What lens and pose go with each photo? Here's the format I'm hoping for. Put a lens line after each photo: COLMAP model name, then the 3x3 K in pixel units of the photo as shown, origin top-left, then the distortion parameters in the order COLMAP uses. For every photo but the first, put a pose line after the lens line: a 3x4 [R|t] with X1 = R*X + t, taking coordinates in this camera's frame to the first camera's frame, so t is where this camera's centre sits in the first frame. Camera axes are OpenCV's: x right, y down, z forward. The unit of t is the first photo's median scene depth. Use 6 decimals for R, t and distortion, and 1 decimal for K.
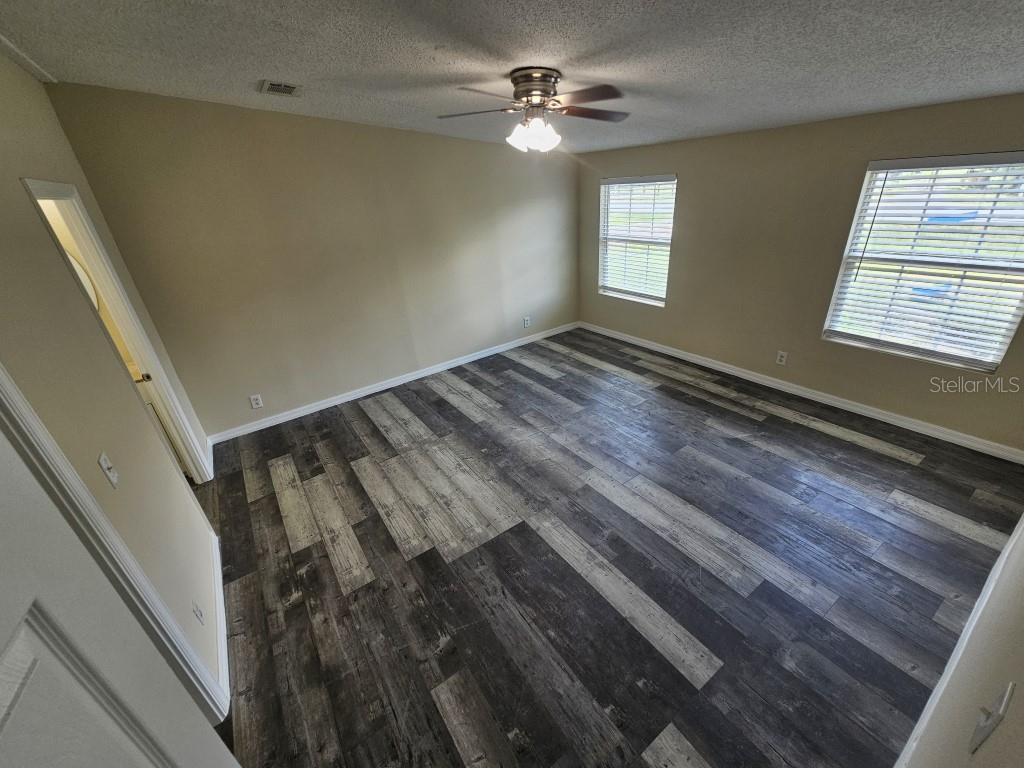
lens RADIAL K [[420.9, 0, 512.0], [0, 420.9, 384.0], [0, 0, 1]] dist [-0.002238, 0.000588]
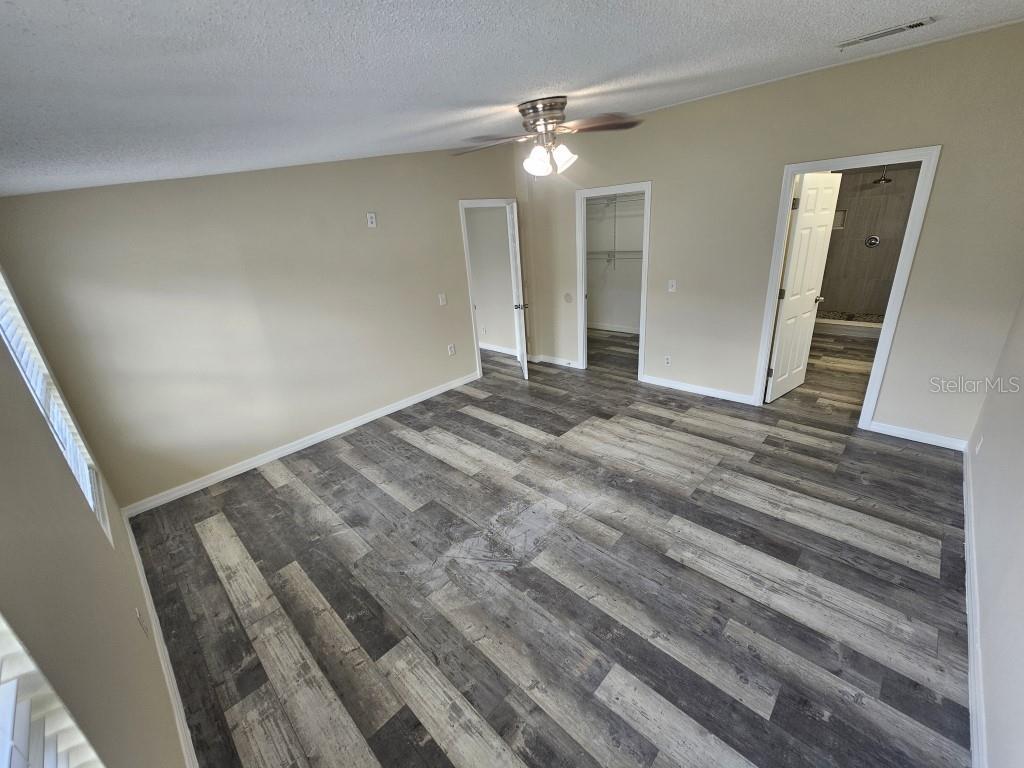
lens RADIAL K [[420.9, 0, 512.0], [0, 420.9, 384.0], [0, 0, 1]] dist [-0.002238, 0.000588]
pose [[-0.969493, 0.206637, -0.131848, 0.277617], [0.042500, 0.671456, 0.739825, -0.714726], [0.241405, 0.711652, -0.659754, 1.485197]]
